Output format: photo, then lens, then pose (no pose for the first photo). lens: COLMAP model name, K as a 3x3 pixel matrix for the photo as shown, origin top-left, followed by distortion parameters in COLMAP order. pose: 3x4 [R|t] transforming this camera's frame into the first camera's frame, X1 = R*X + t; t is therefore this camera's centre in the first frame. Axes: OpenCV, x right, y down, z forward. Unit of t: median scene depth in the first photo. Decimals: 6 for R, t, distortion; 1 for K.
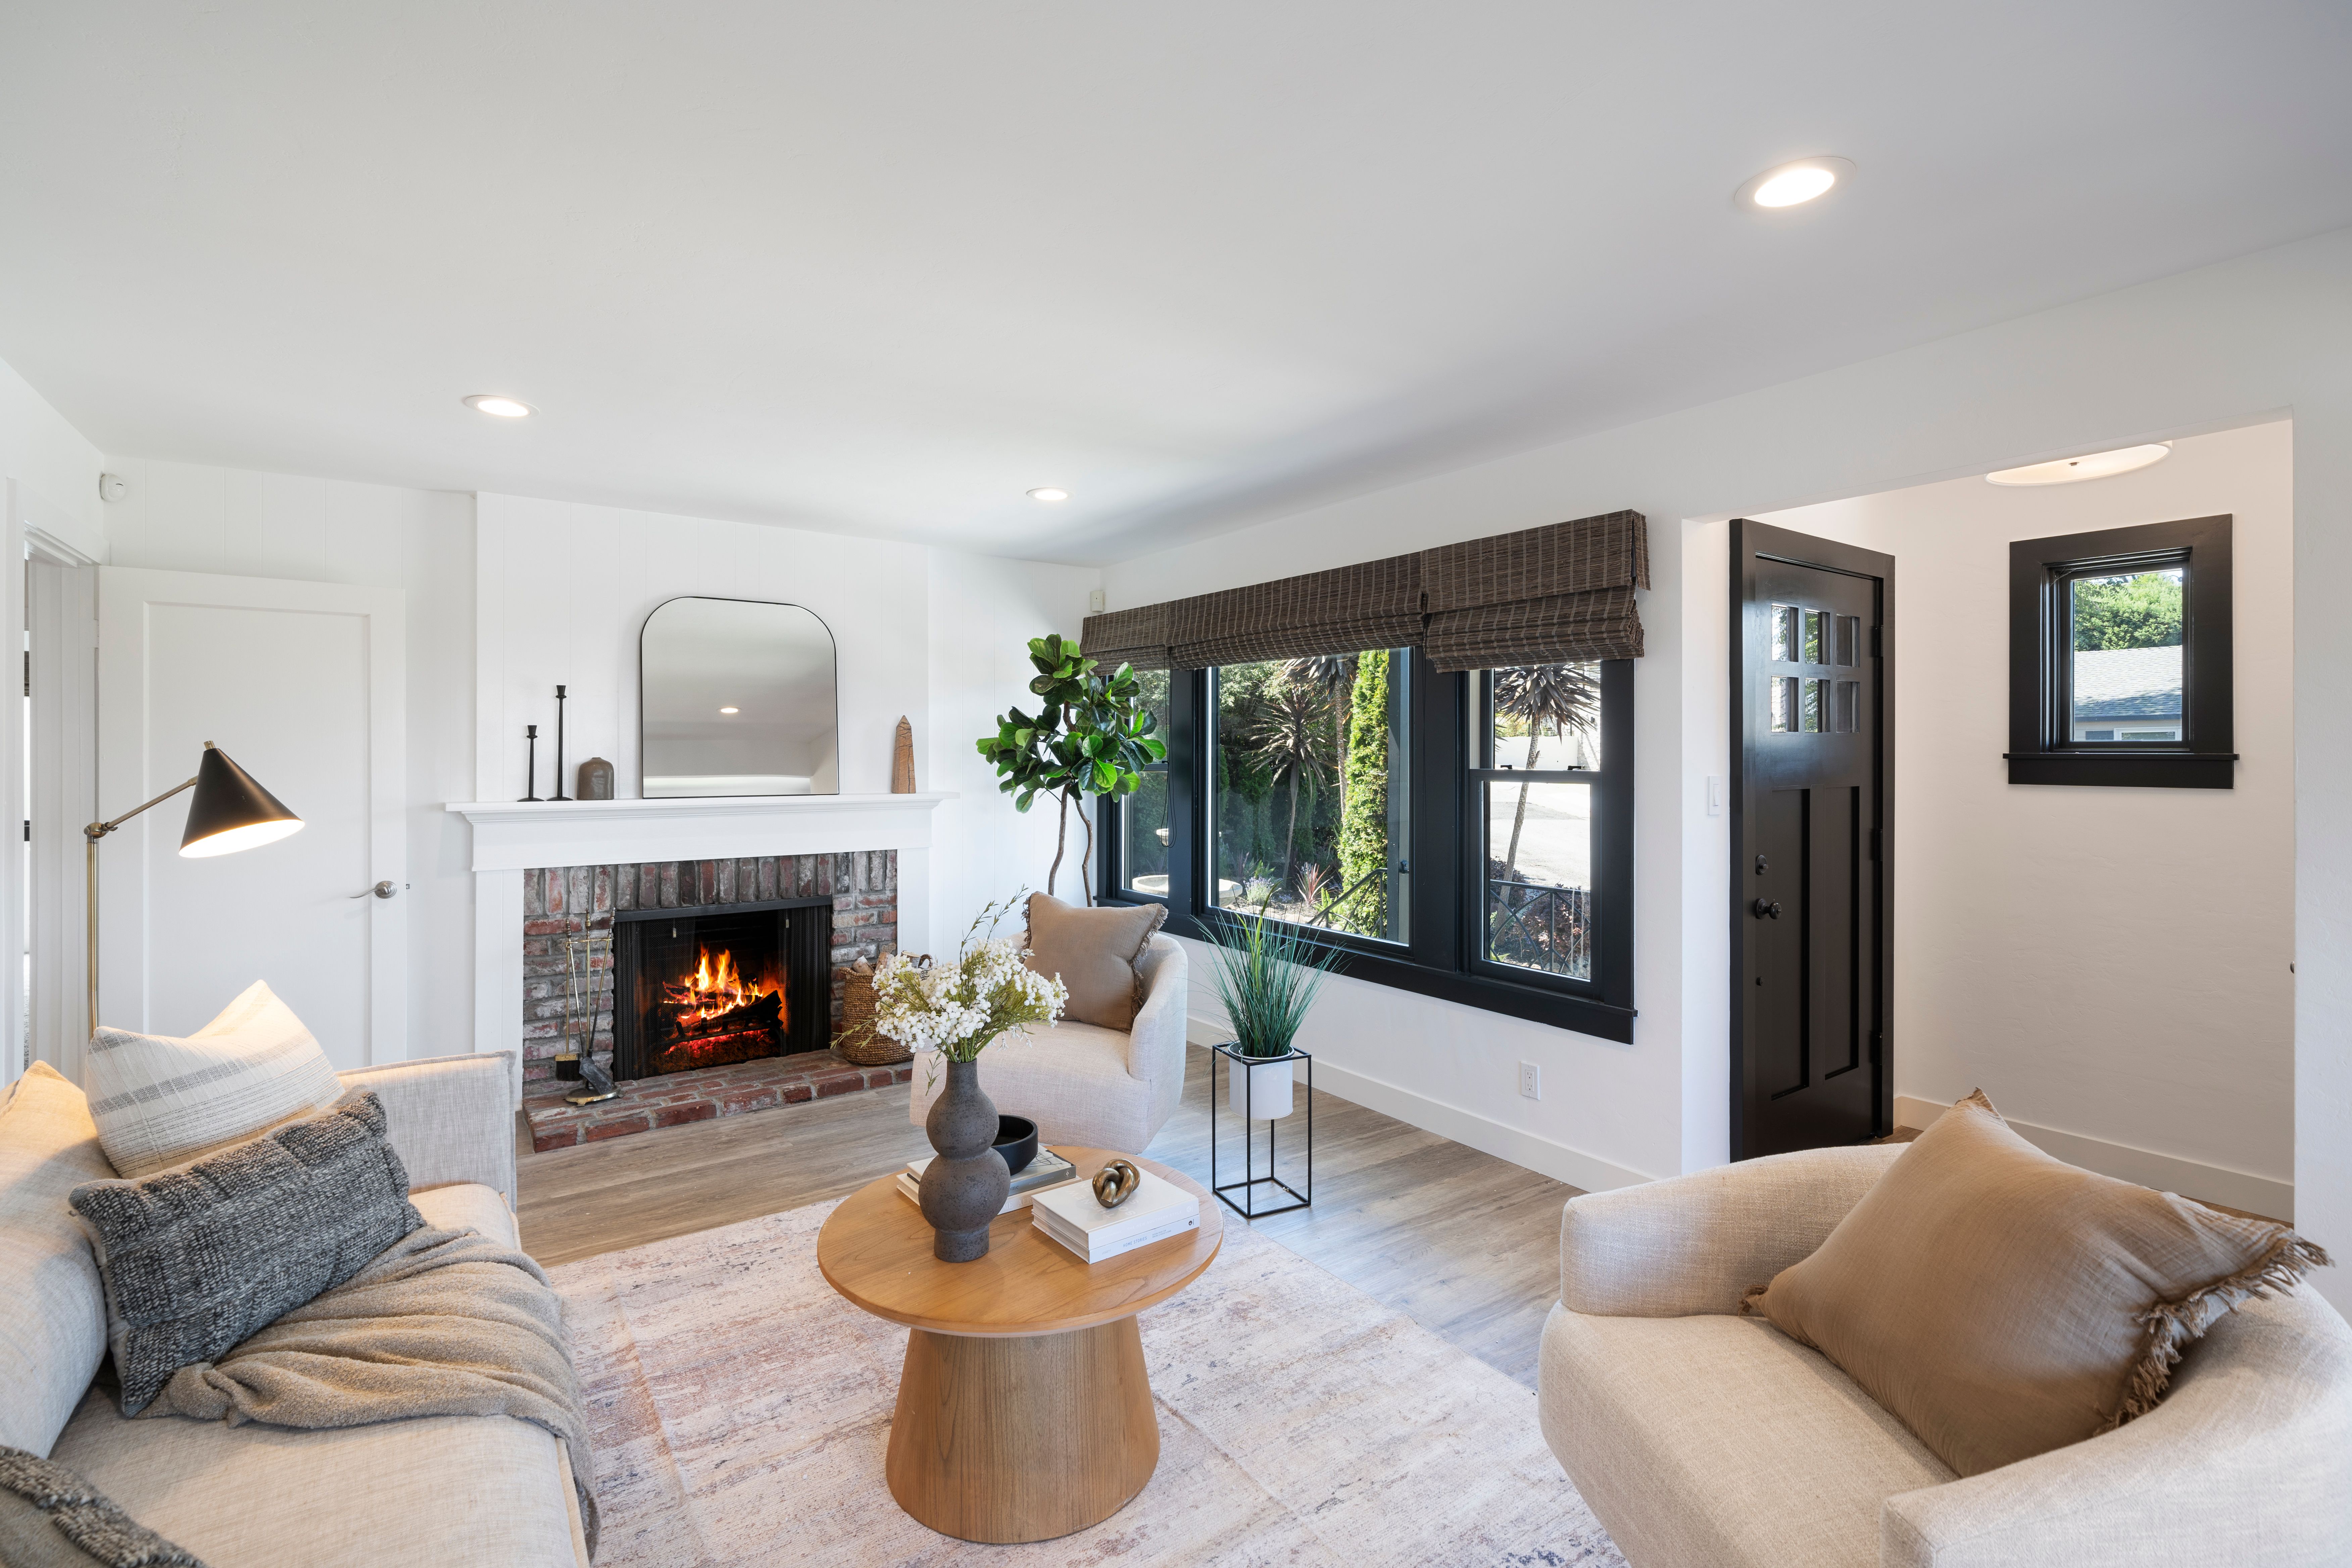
lens RADIAL K [[1030.7, 0, 1176.0], [0, 1030.7, 784.0], [0, 0, 1]] dist [0.000722, 0.000062]
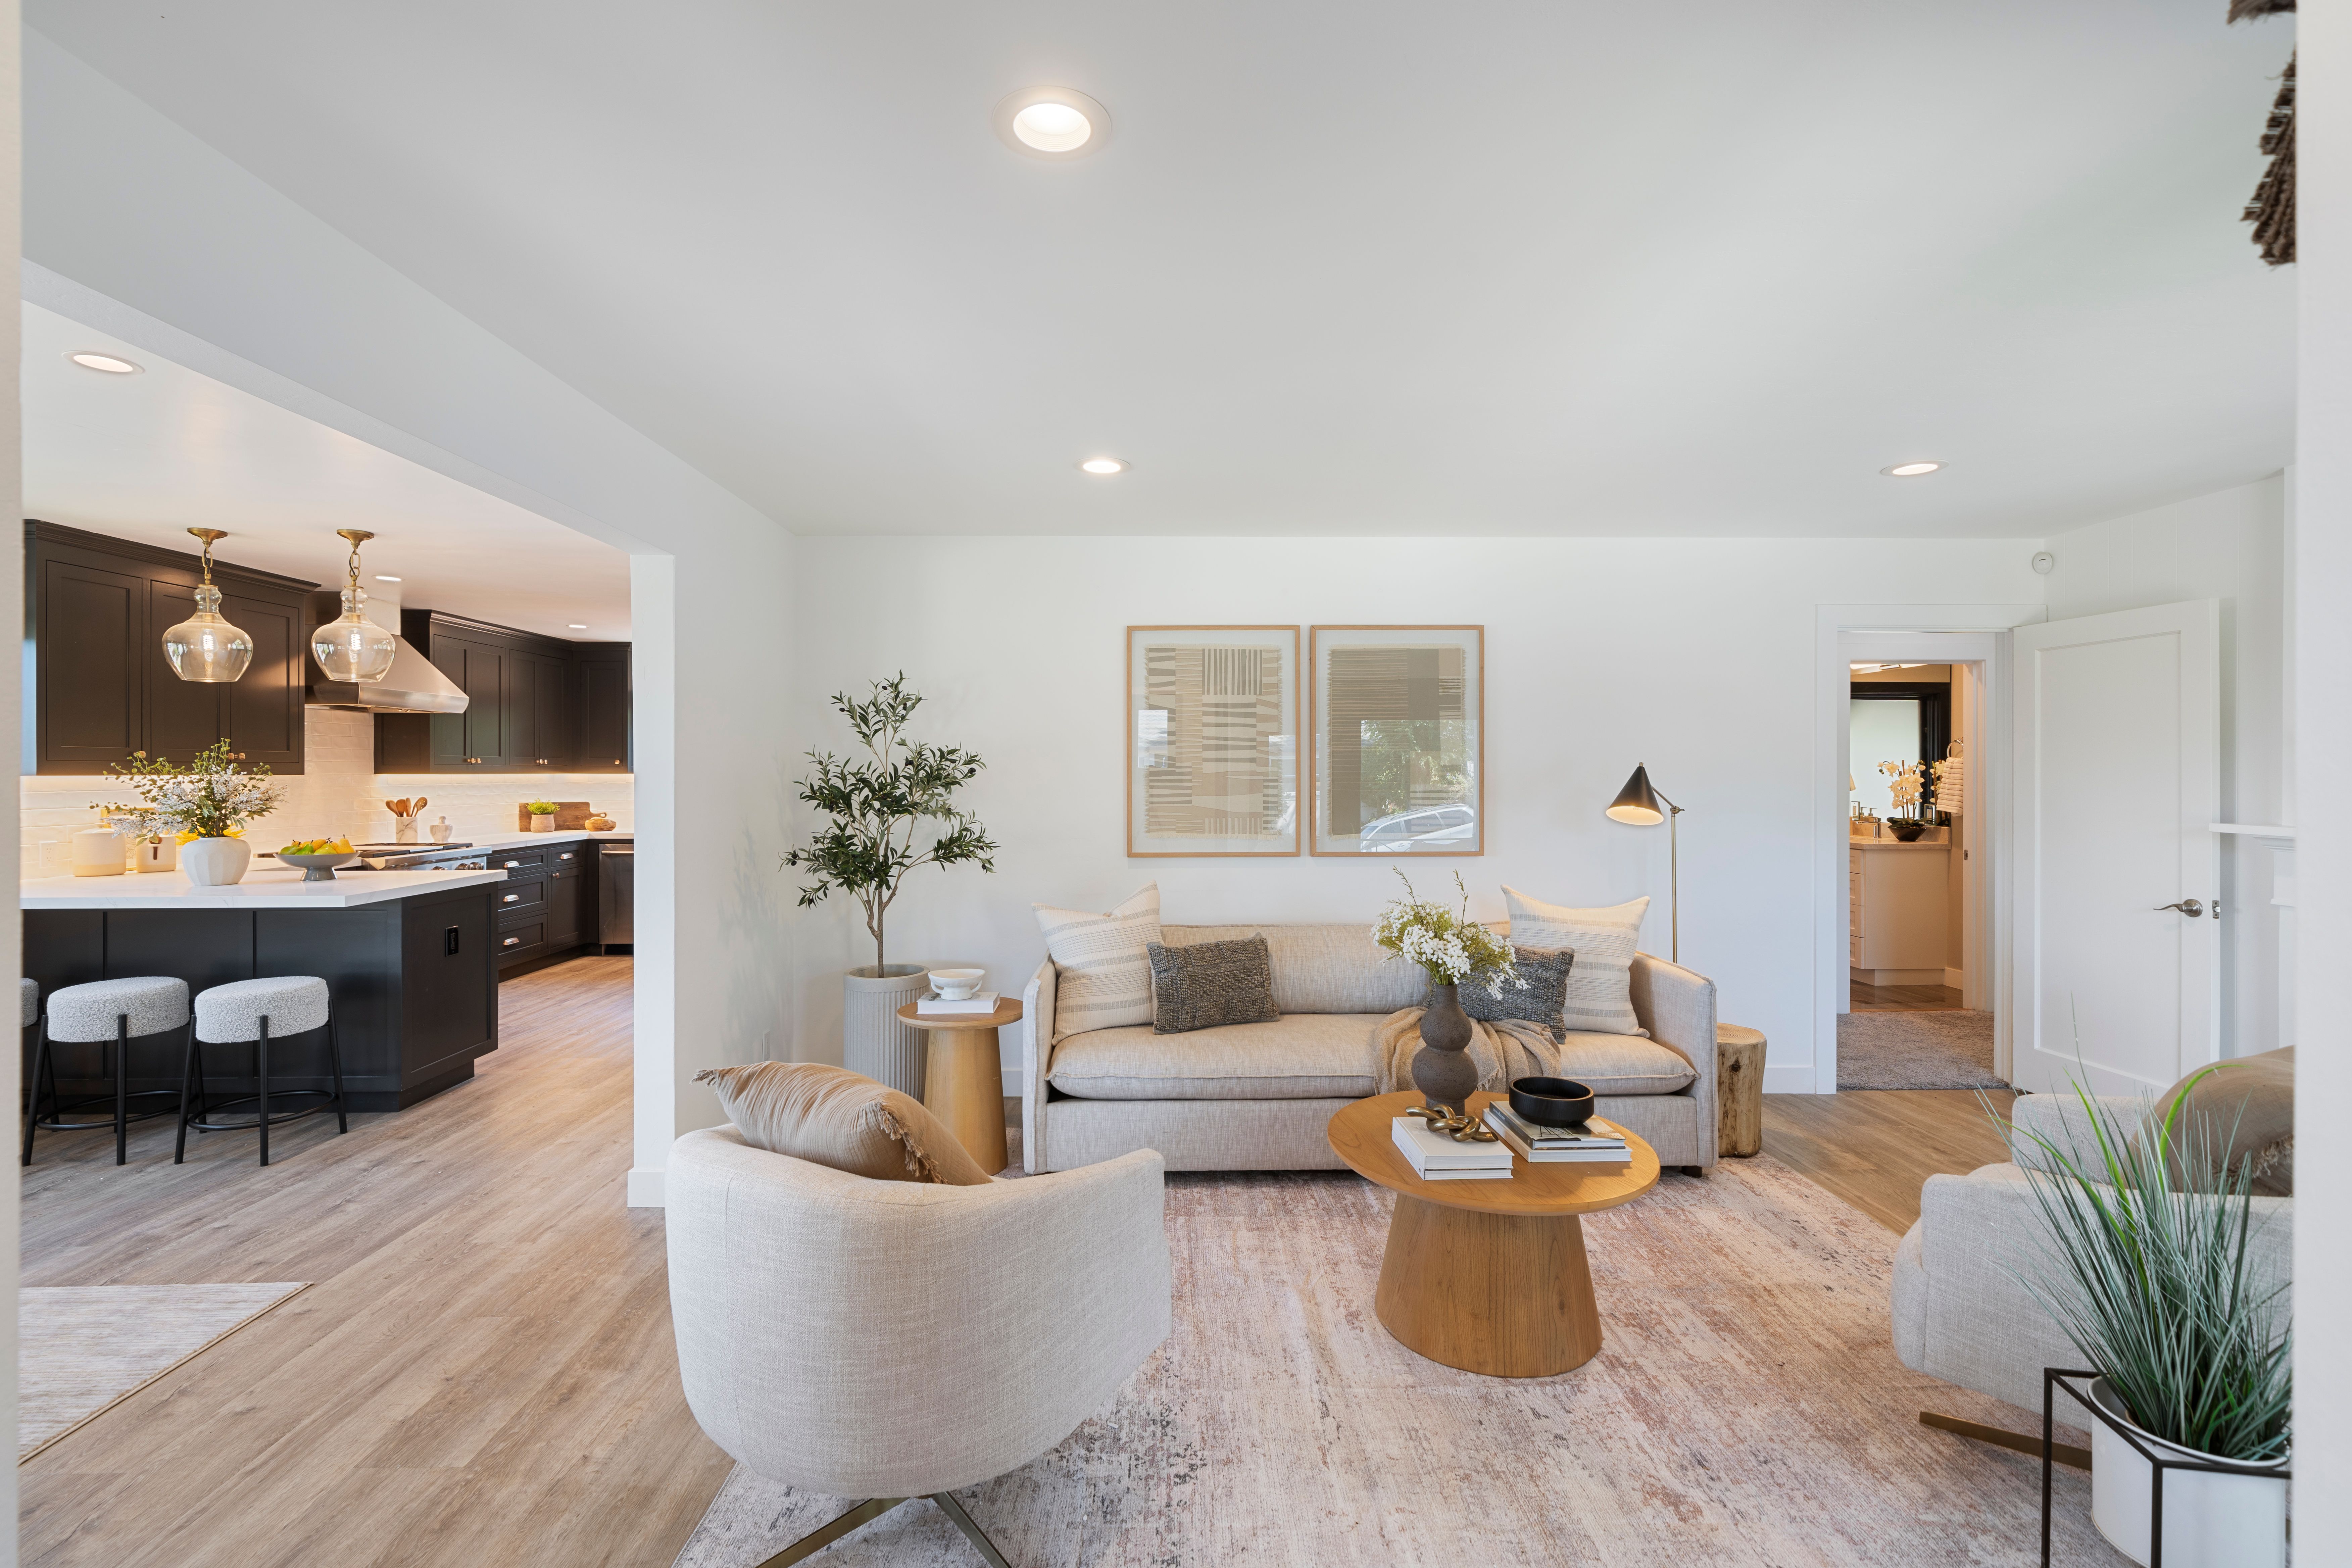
lens RADIAL K [[1030.7, 0, 1176.0], [0, 1030.7, 784.0], [0, 0, 1]] dist [0.000722, 0.000062]
pose [[-0.556011, 0.008134, -0.831135, 1.215775], [-0.019266, 0.999557, 0.022670, -0.041492], [0.830952, 0.028617, -0.555608, 1.491698]]
